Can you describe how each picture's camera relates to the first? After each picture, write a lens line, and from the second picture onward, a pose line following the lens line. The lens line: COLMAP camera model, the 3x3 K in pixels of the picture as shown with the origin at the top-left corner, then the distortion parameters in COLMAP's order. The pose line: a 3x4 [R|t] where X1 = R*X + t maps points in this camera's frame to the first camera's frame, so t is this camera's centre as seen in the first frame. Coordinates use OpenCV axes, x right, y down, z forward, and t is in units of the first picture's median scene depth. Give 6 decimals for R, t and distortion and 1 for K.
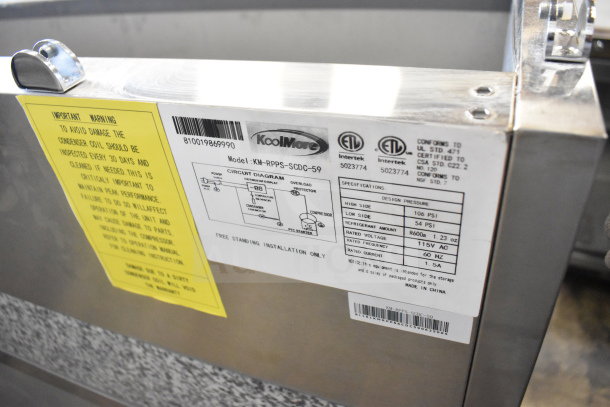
lens RADIAL K [[464.6, 0, 305.0], [0, 464.6, 203.5], [0, 0, 1]] dist [-0.002592, 0.001983]
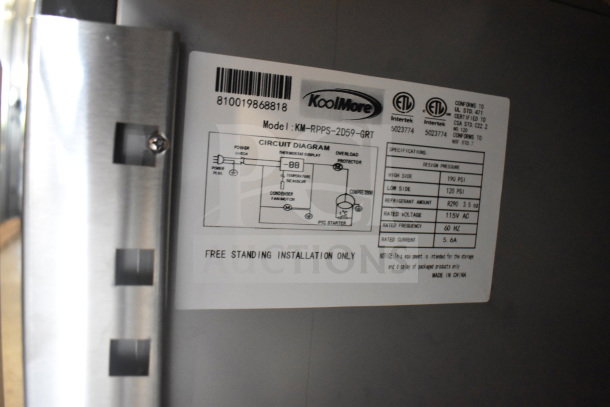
lens RADIAL K [[464.6, 0, 305.0], [0, 464.6, 203.5], [0, 0, 1]] dist [-0.002592, 0.001983]
pose [[0.752681, 0.132420, 0.644931, -0.710638], [0.260197, 0.839994, -0.476139, 0.498778], [-0.604789, 0.526190, 0.597792, 0.571059]]
